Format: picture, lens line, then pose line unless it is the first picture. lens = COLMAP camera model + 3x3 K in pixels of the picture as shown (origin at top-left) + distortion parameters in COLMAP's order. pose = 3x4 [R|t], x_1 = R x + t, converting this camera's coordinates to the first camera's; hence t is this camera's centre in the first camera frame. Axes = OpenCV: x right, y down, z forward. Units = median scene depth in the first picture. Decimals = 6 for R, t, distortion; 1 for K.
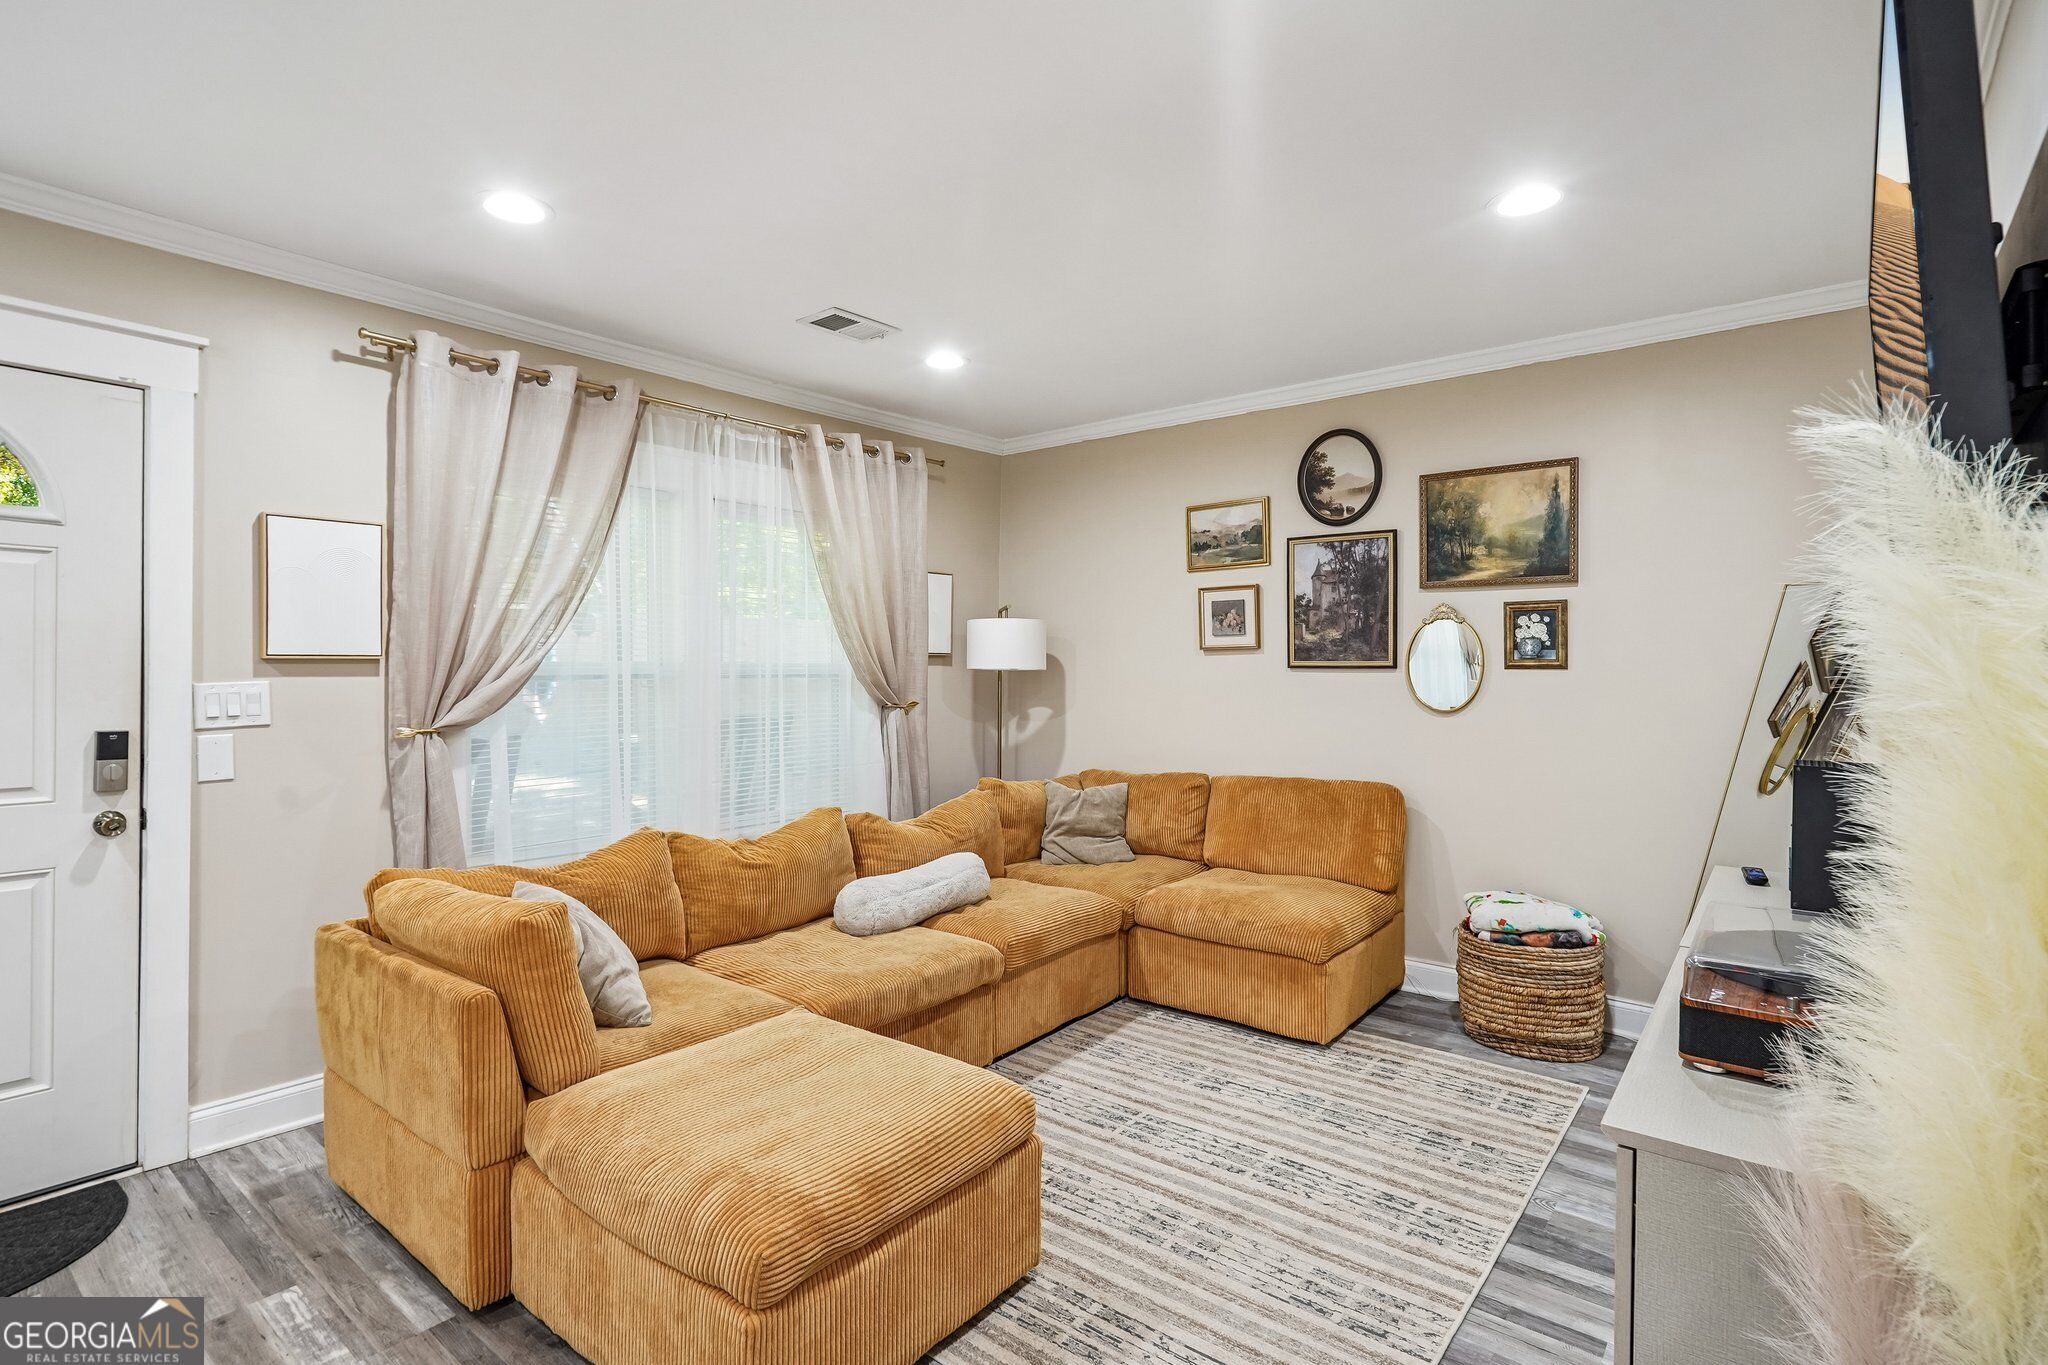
lens RADIAL K [[982.0, 0, 1022.5], [0, 982.0, 672.1], [0, 0, 1]] dist [-0.003224, 0.000179]
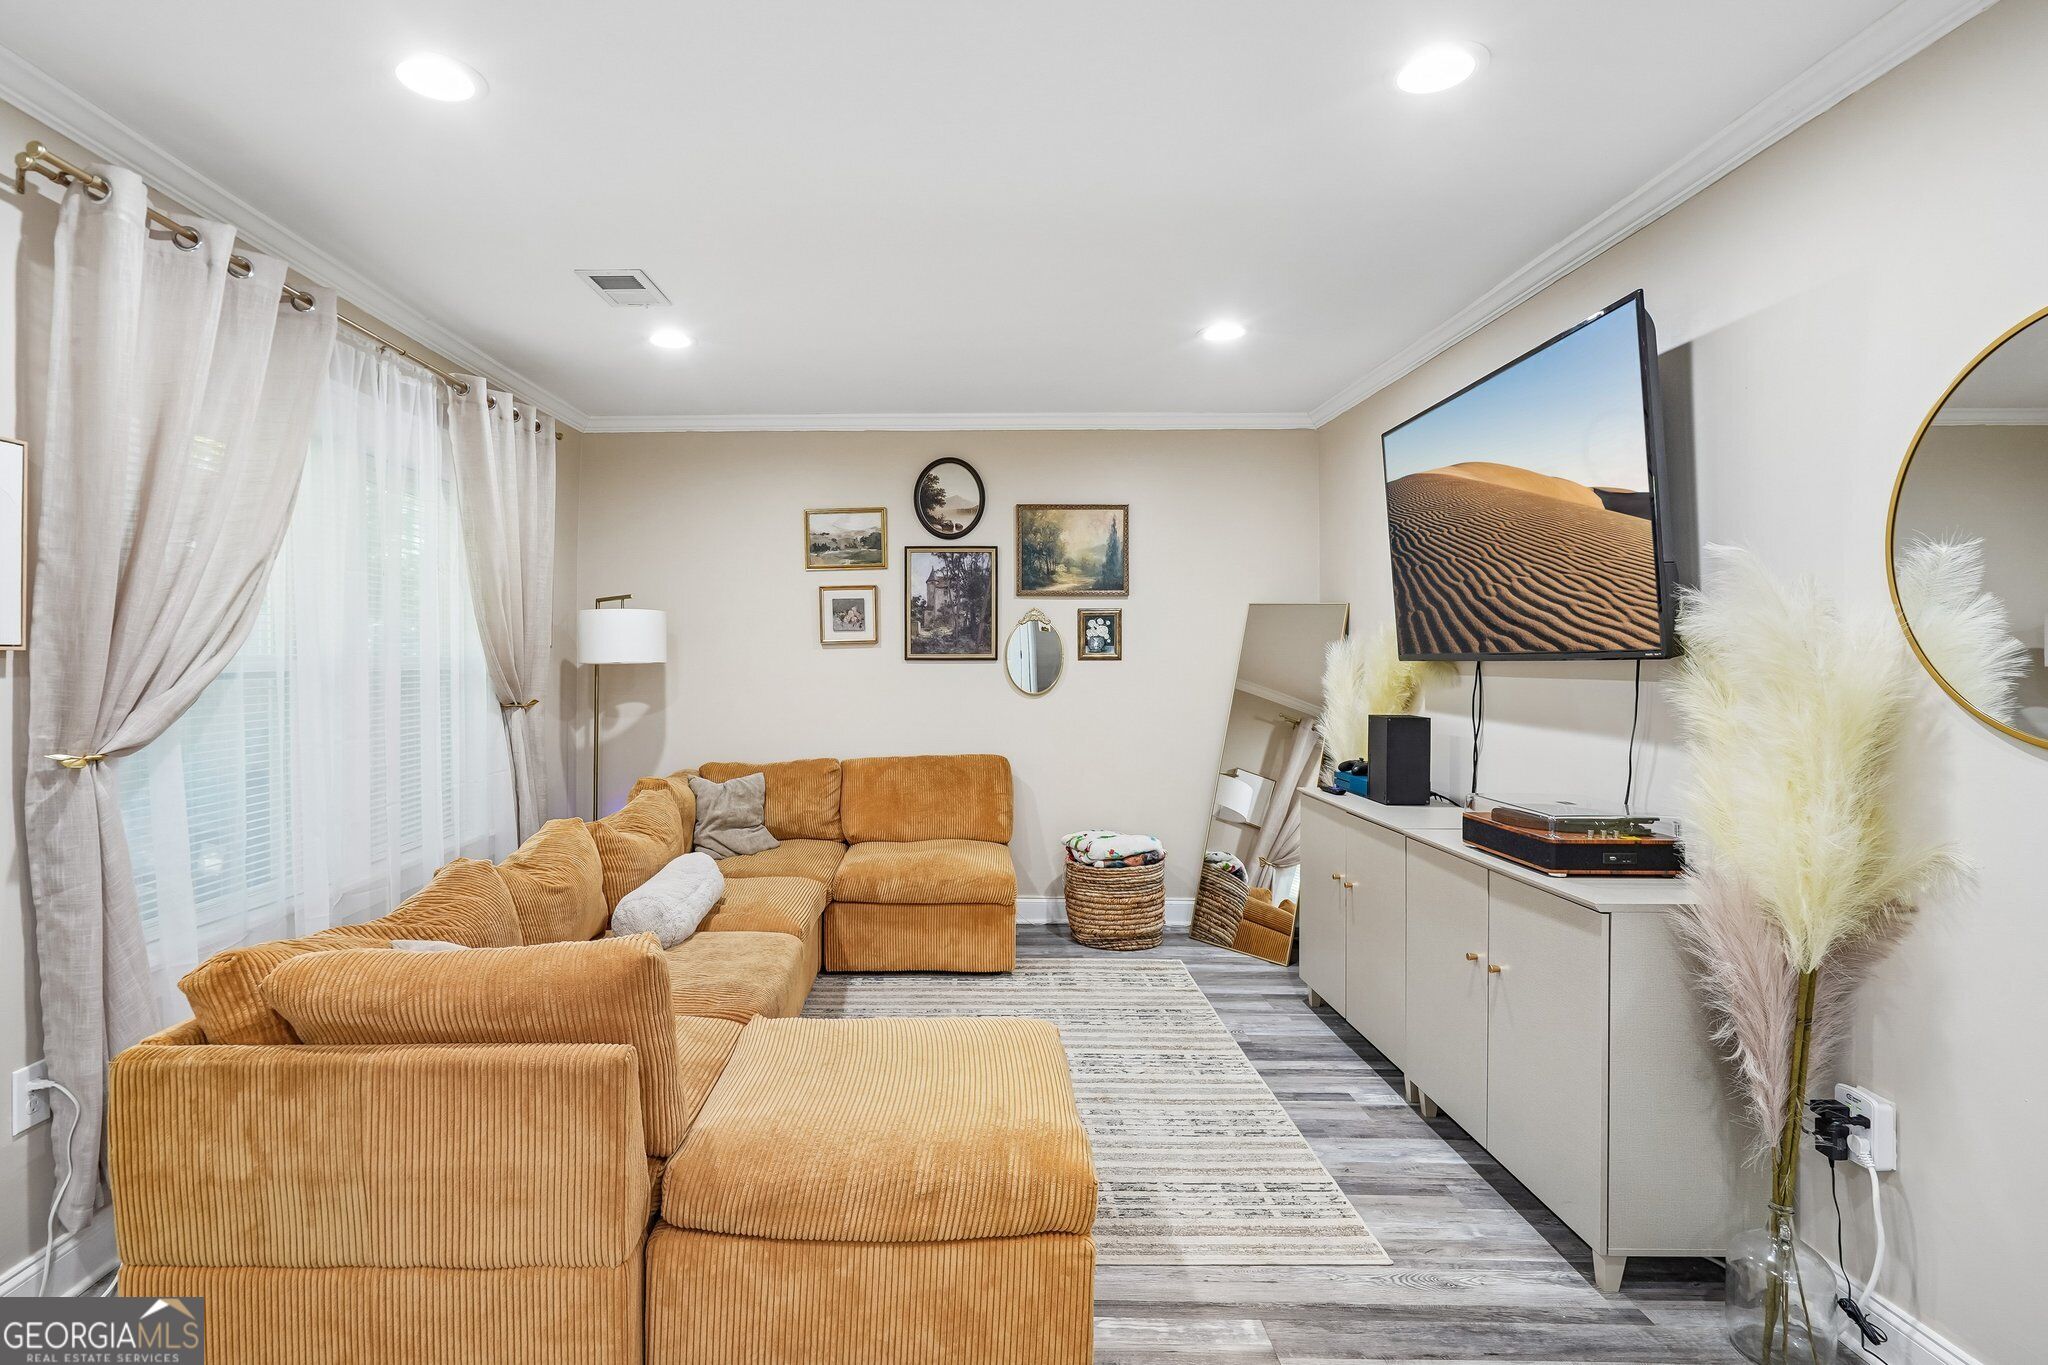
lens RADIAL K [[940.6, 0, 1023.8], [0, 940.6, 654.5], [0, 0, 1]] dist [-0.000950, 0.000151]
pose [[0.785163, 0.000172, 0.619290, -0.331237], [0.006444, 0.999944, -0.008448, -0.000769], [-0.619256, 0.010624, 0.785117, 0.064406]]
